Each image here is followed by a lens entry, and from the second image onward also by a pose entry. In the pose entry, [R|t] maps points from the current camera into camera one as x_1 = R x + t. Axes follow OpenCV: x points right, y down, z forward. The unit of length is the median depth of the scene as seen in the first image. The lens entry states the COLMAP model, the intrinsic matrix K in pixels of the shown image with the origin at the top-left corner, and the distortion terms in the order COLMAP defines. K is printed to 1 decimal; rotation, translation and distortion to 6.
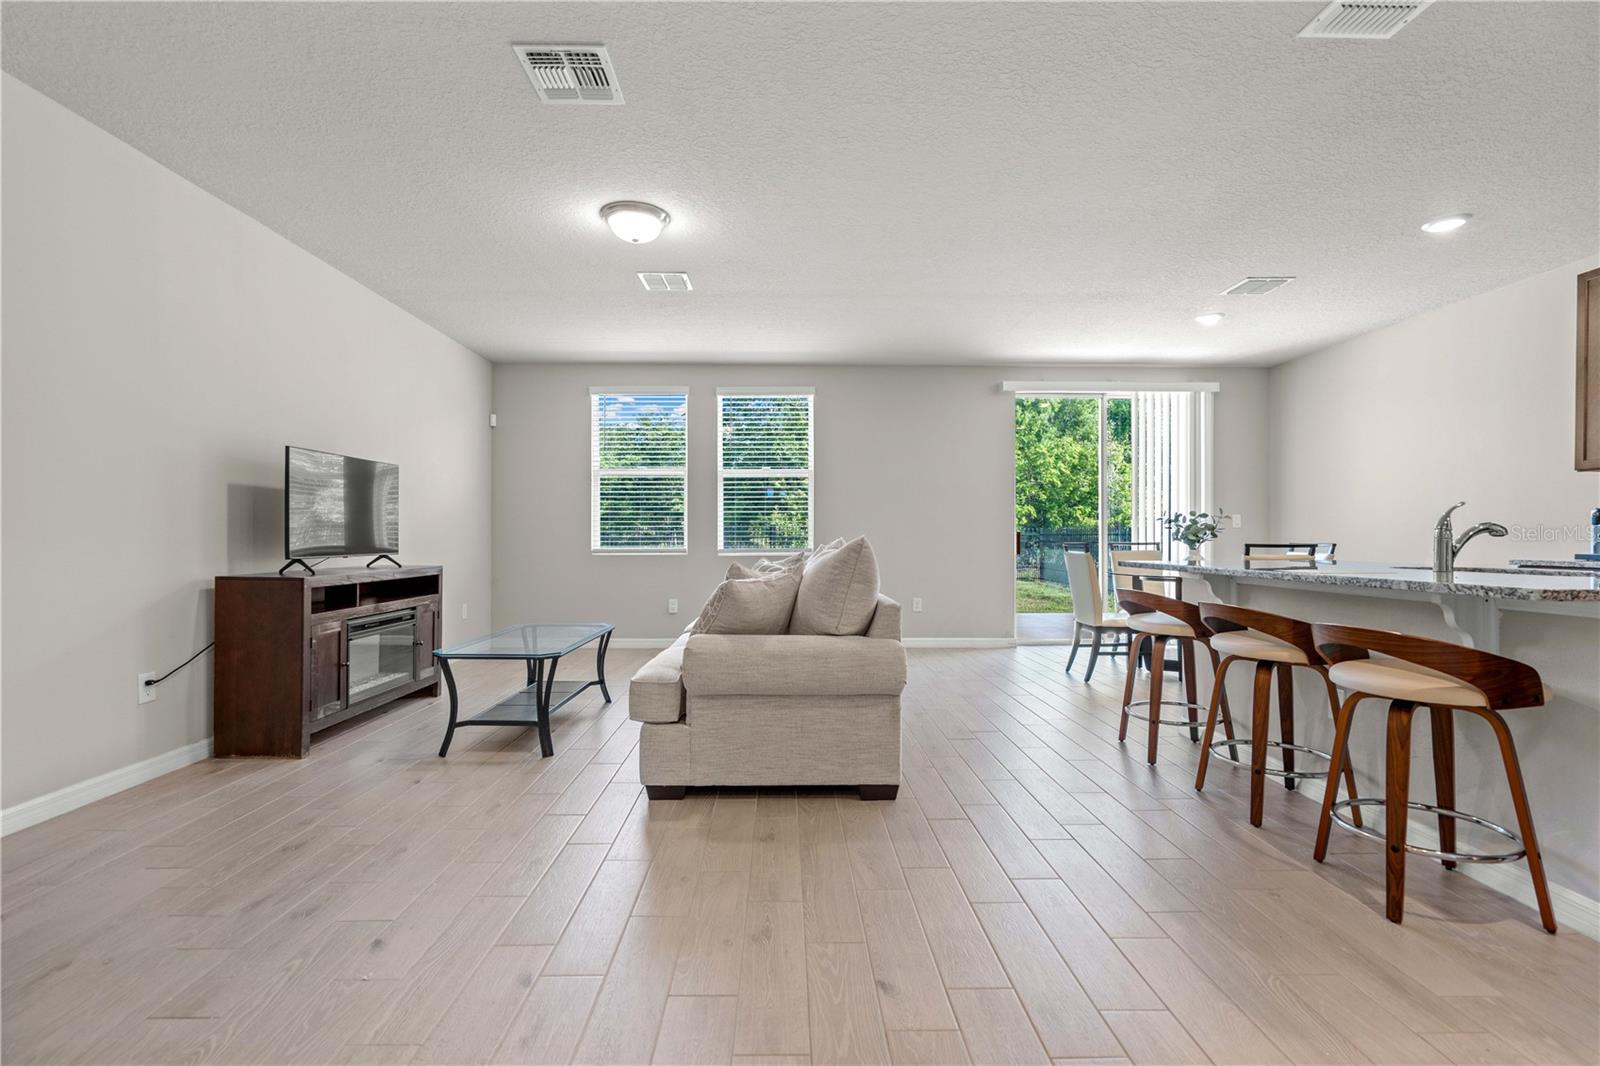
lens RADIAL K [[718.3, 0, 790.3], [0, 718.3, 541.3], [0, 0, 1]] dist [-0.001573, 0.000318]
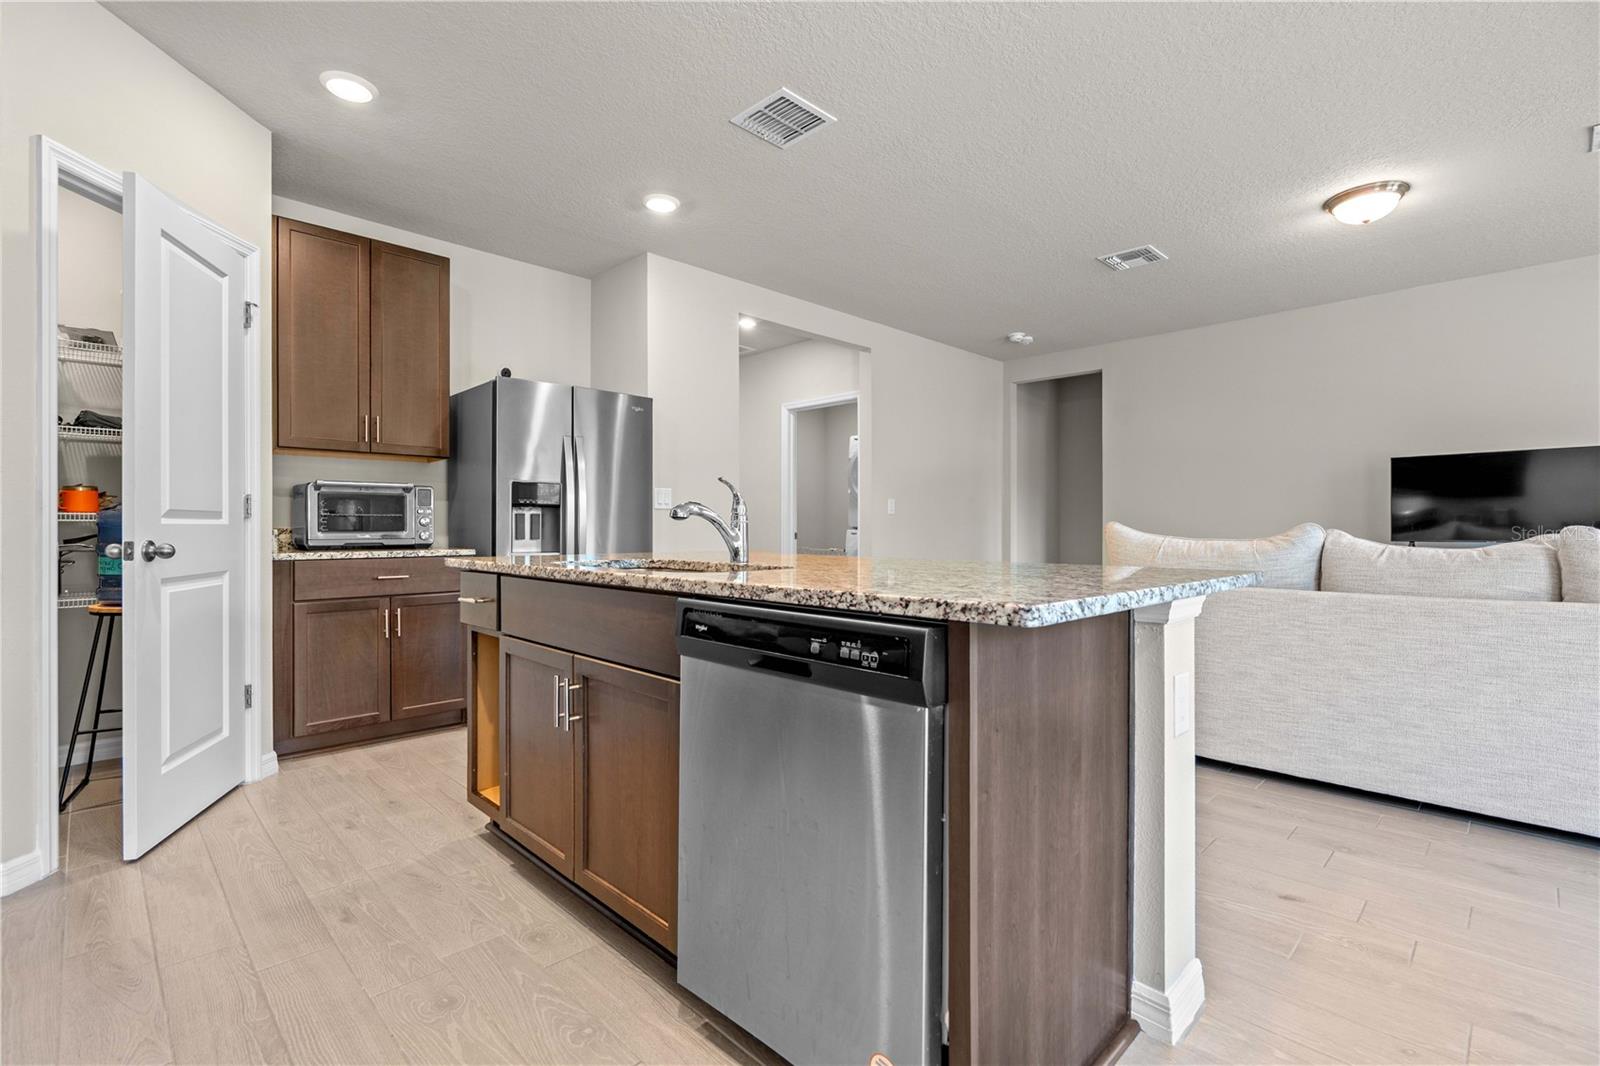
lens RADIAL K [[735.0, 0, 798.7], [0, 735.0, 539.0], [0, 0, 1]] dist [0.001048, -0.000051]
pose [[-0.720862, 0.010006, -0.693006, 1.124660], [-0.004741, 0.999801, 0.019367, -0.001997], [0.693062, 0.017246, -0.720671, 1.290790]]
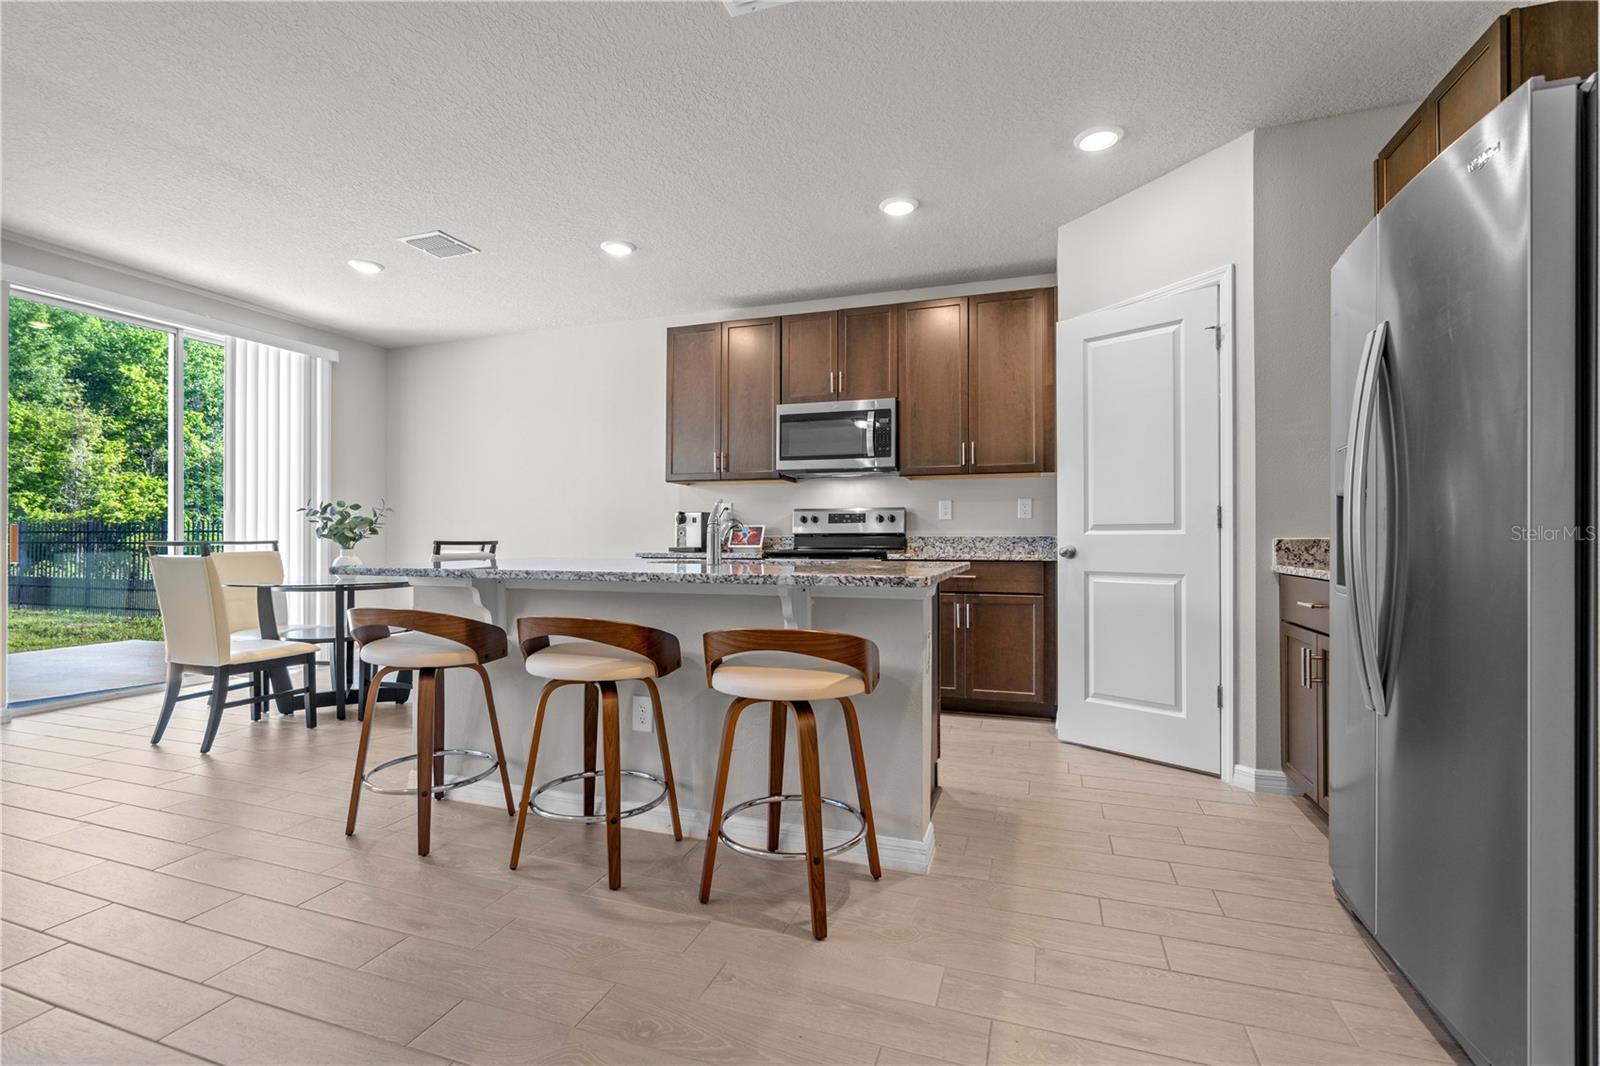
lens RADIAL K [[727.7, 0, 791.4], [0, 727.7, 532.5], [0, 0, 1]] dist [-0.003700, -0.000175]
pose [[0.347339, 0.005308, 0.937724, -0.037830], [0.005437, 0.999956, -0.007674, 0.002998], [-0.937724, 0.007764, 0.347295, 0.404392]]
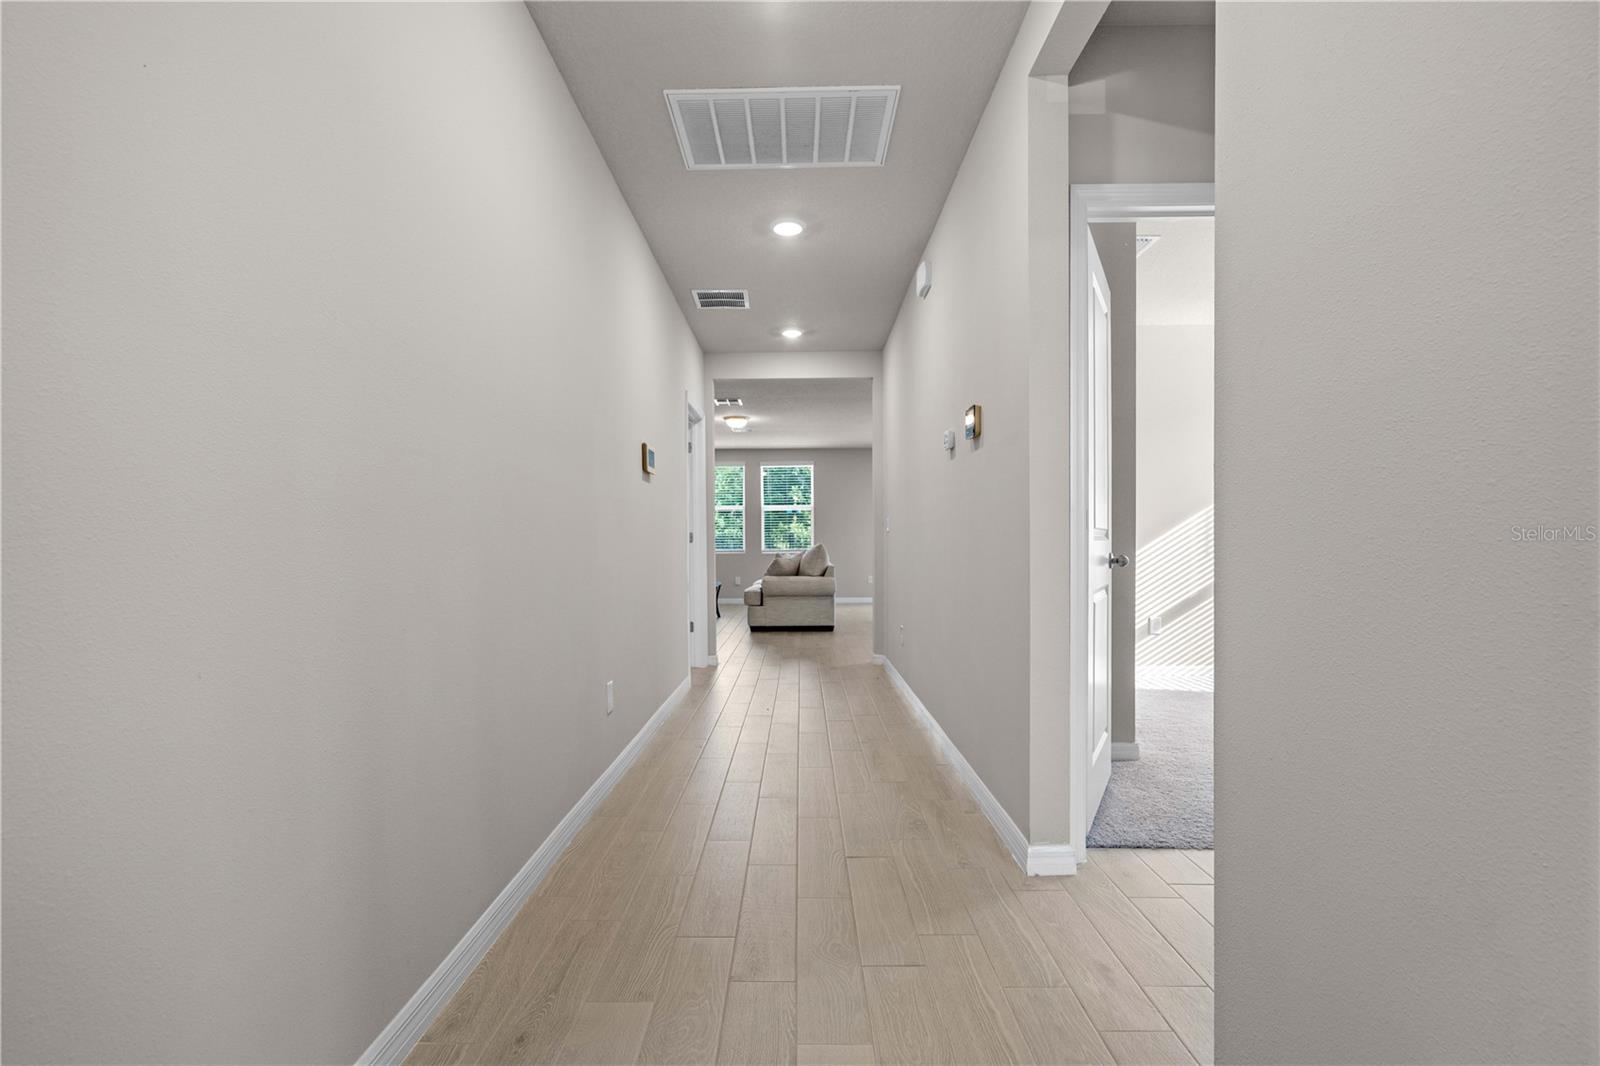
lens RADIAL K [[745.9, 0, 800.6], [0, 745.9, 545.4], [0, 0, 1]] dist [-0.000281, -0.000011]
pose [[0.999907, -0.004809, -0.012736, 0.044892], [0.004791, 0.999987, -0.001475, 0.006002], [0.012743, 0.001414, 0.999918, -1.792782]]
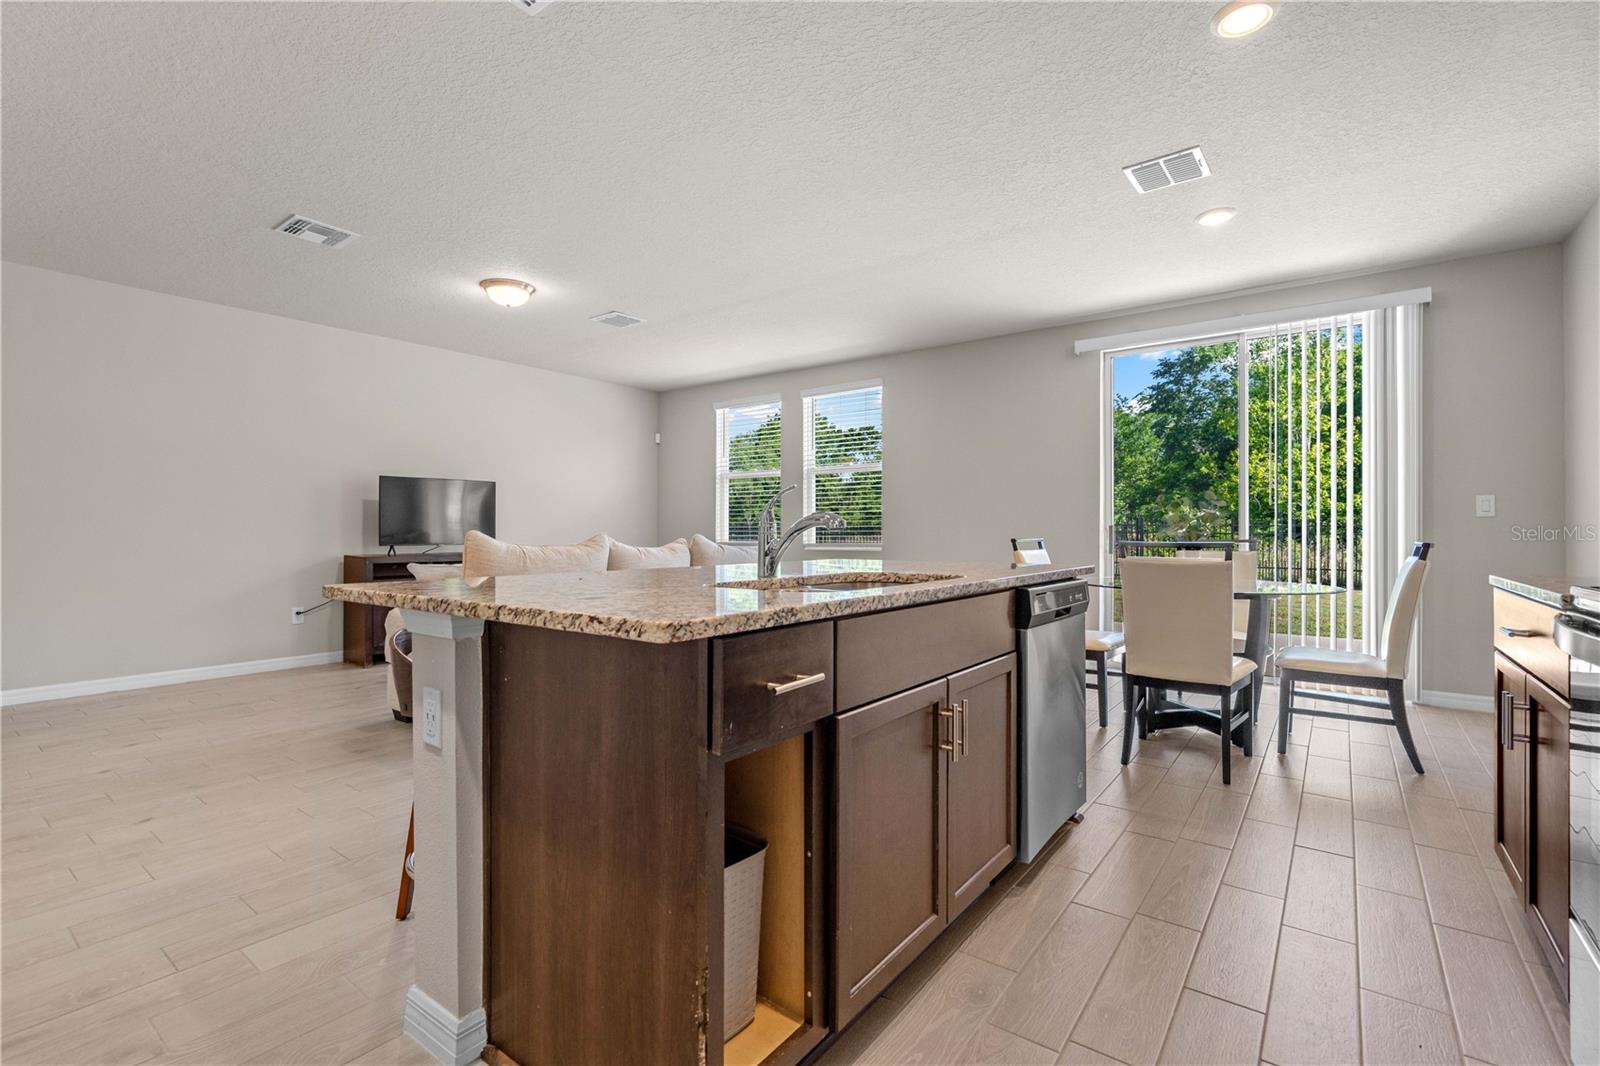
lens RADIAL K [[722.7, 0, 791.9], [0, 722.7, 529.8], [0, 0, 1]] dist [-0.000372, 0.000289]
pose [[0.785081, -0.001790, -0.619391, 1.091418], [-0.003816, 0.999963, -0.007726, -0.002115], [0.619381, 0.008429, 0.785045, 0.313342]]
